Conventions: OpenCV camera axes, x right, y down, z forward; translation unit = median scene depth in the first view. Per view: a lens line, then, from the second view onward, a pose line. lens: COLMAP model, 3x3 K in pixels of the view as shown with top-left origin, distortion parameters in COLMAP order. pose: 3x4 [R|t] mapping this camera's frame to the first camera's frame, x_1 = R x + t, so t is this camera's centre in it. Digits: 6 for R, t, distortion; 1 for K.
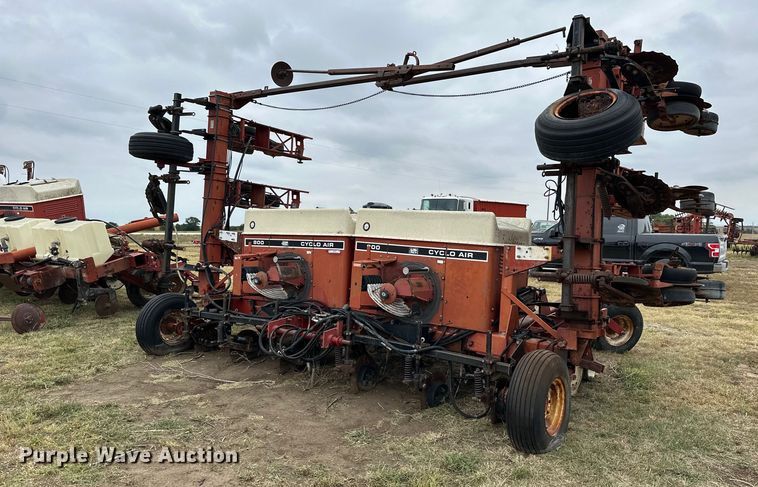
lens RADIAL K [[563.6, 0, 379.0], [0, 563.6, 243.5], [0, 0, 1]] dist [0.034491, -0.056834]
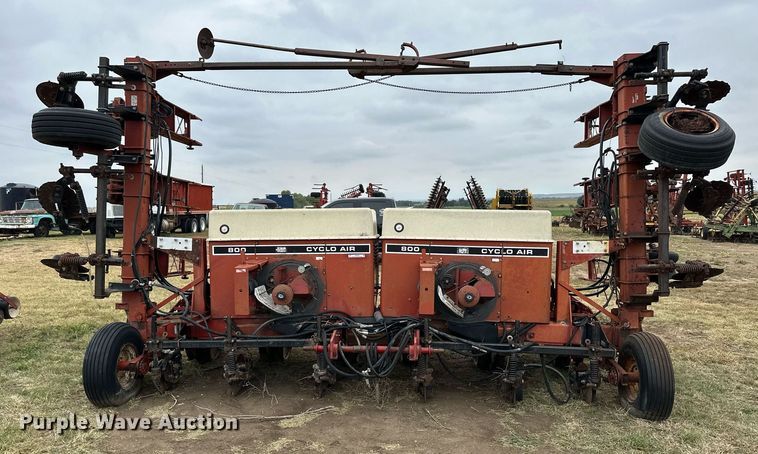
lens RADIAL K [[589.6, 0, 377.7], [0, 589.6, 246.7], [0, 0, 1]] dist [0.010264, -0.000918]
pose [[0.861514, -0.060058, 0.504170, -0.529395], [0.041490, 0.997986, 0.047984, -0.044871], [-0.506037, -0.020421, 0.862270, 0.162032]]
